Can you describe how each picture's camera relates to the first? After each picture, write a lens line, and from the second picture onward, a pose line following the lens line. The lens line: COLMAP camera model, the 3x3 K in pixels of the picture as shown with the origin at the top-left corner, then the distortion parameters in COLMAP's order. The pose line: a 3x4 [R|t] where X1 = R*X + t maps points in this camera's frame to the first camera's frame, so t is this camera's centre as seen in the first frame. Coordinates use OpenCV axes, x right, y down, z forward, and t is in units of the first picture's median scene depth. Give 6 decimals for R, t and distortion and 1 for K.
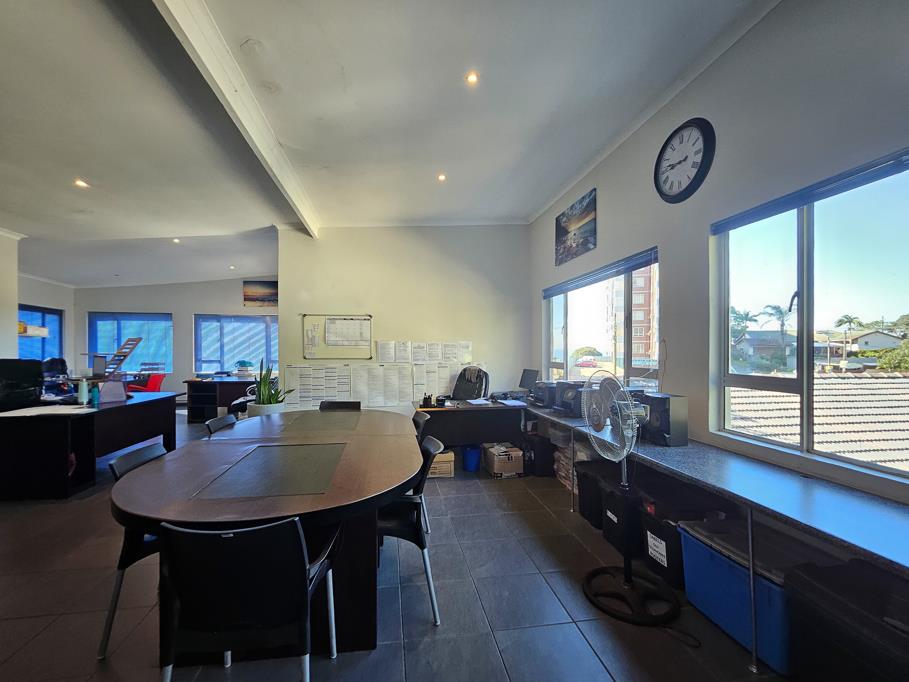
lens RADIAL K [[377.3, 0, 436.8], [0, 377.3, 350.1], [0, 0, 1]] dist [-0.002125, 0.002280]
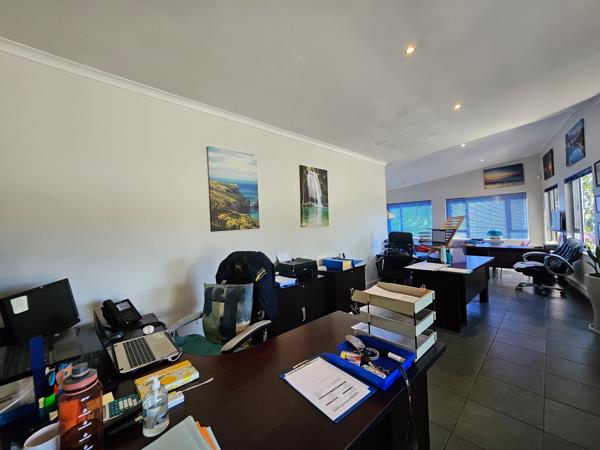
lens RADIAL K [[236.7, 0, 308.0], [0, 236.7, 221.5], [0, 0, 1]] dist [0.000903, 0.000830]
pose [[0.599842, -0.033295, -0.799426, -0.384801], [0.032004, 0.999333, -0.017607, -0.014610], [0.799478, -0.015023, 0.600507, 0.018635]]
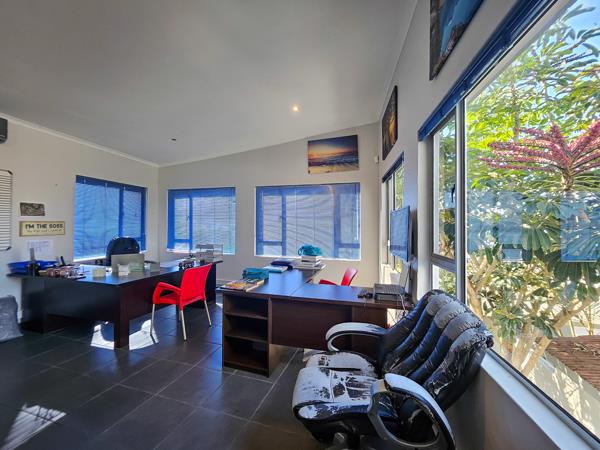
lens RADIAL K [[236.7, 0, 309.0], [0, 236.7, 223.2], [0, 0, 1]] dist [0.000903, 0.000830]
pose [[0.904801, 0.000500, -0.425833, -0.515809], [-0.005350, 0.999934, -0.010194, -0.013820], [0.425800, 0.011502, 0.904744, 0.953803]]
